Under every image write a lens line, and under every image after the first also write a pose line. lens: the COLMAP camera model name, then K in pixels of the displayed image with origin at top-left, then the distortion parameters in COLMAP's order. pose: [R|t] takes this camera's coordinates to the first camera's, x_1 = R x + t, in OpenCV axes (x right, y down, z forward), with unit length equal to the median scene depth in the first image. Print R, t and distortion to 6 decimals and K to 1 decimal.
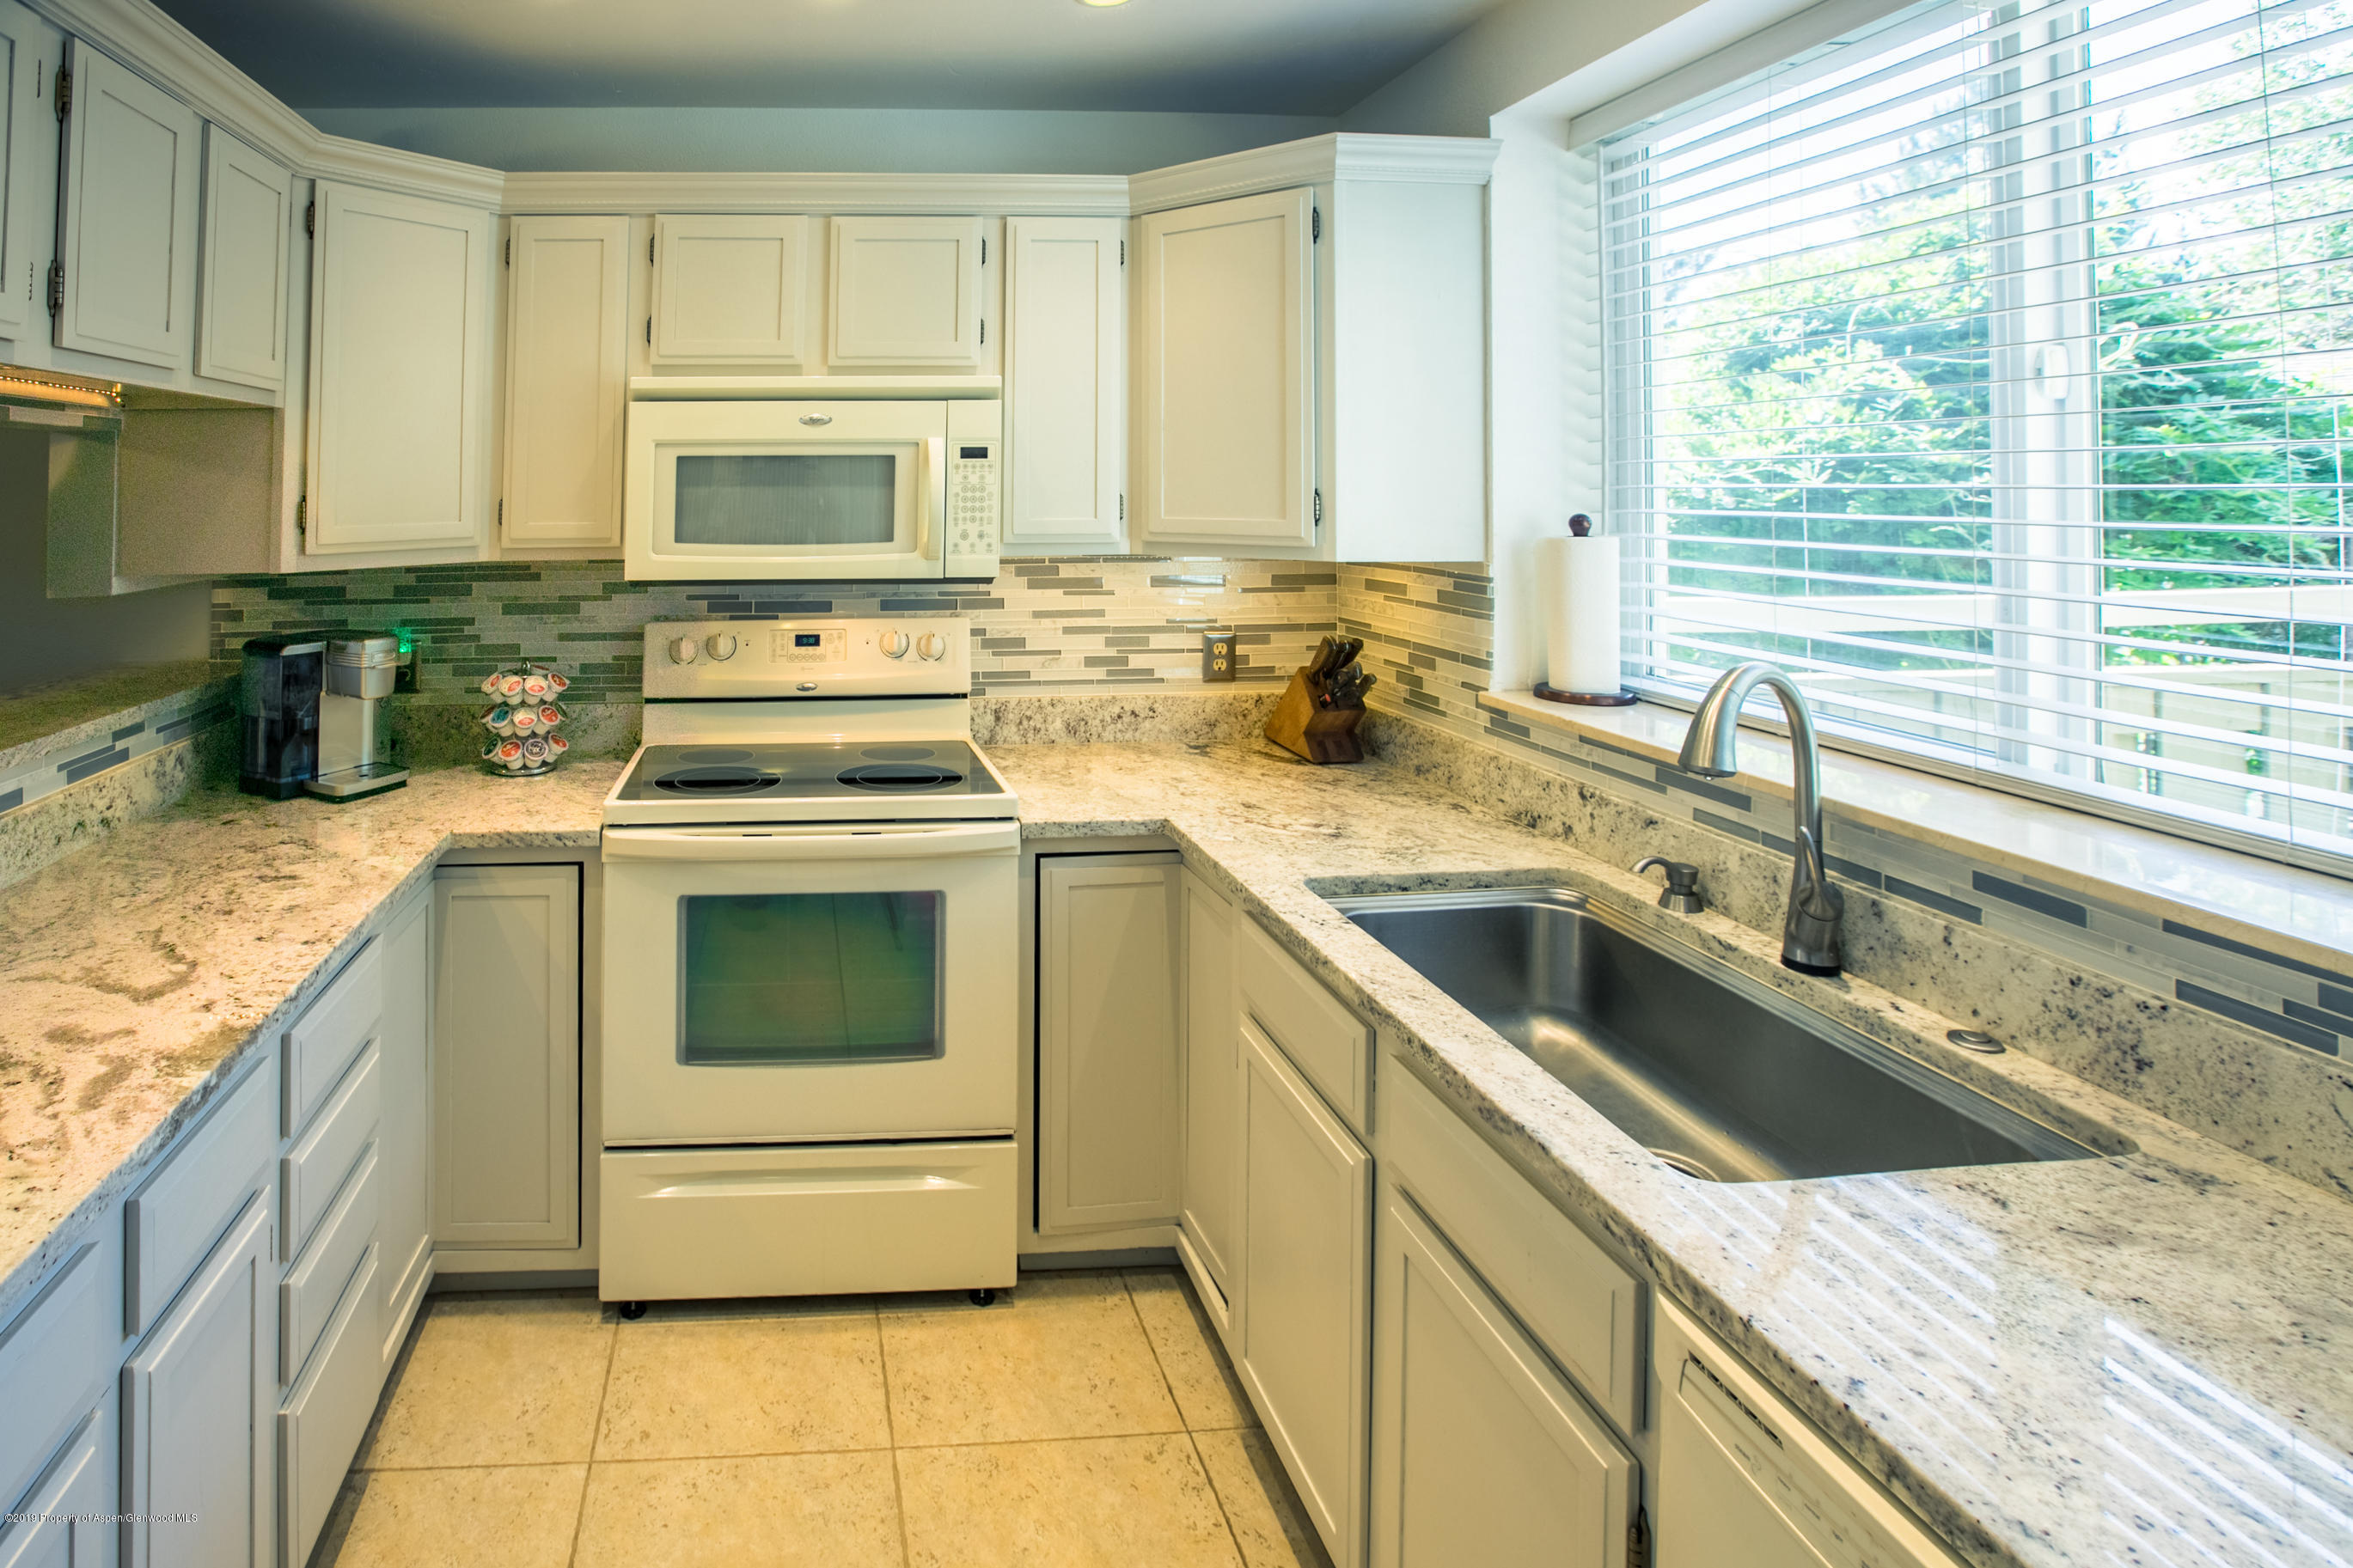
lens RADIAL K [[1204.5, 0, 1183.2], [0, 1204.5, 674.5], [0, 0, 1]] dist [-0.043487, 0.014732]
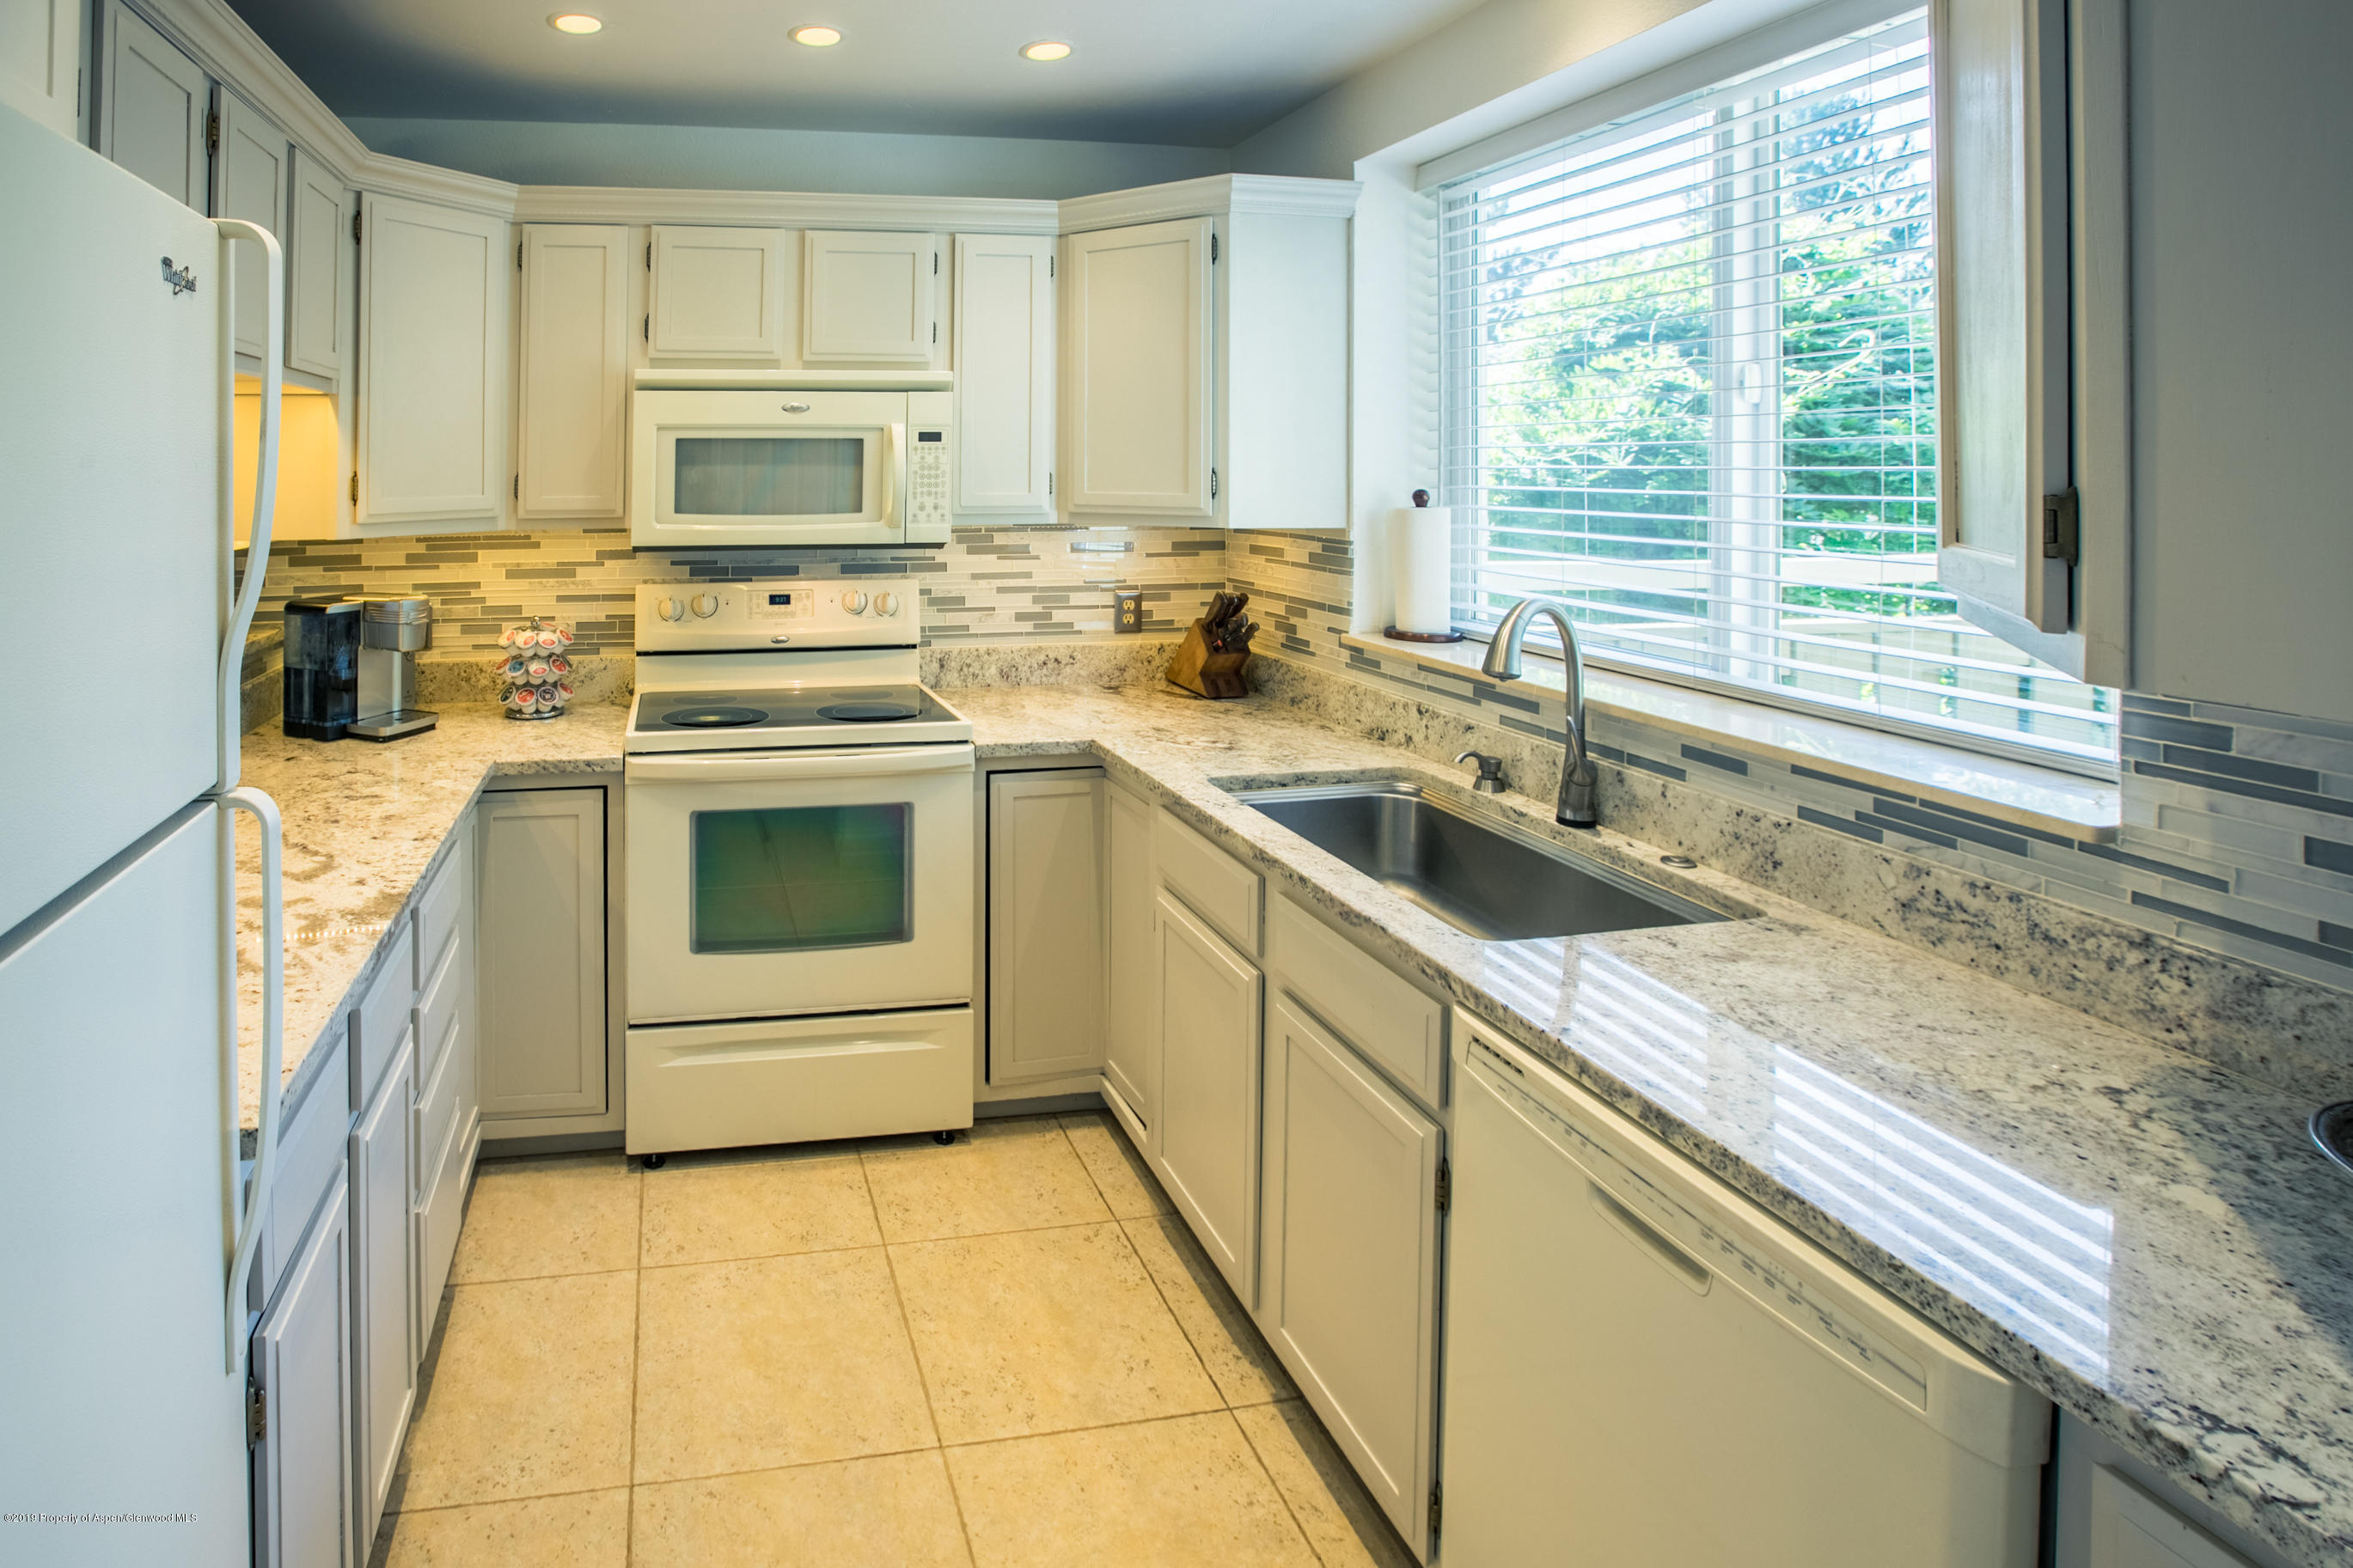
lens RADIAL K [[1116.8, 0, 1176.5], [0, 1116.8, 784.0], [0, 0, 1]] dist [-0.042698, 0.022906]
pose [[0.995470, -0.021699, 0.092566, -0.038027], [0.010196, 0.992357, 0.122979, 0.025755], [-0.094527, -0.121478, 0.988083, -0.159976]]
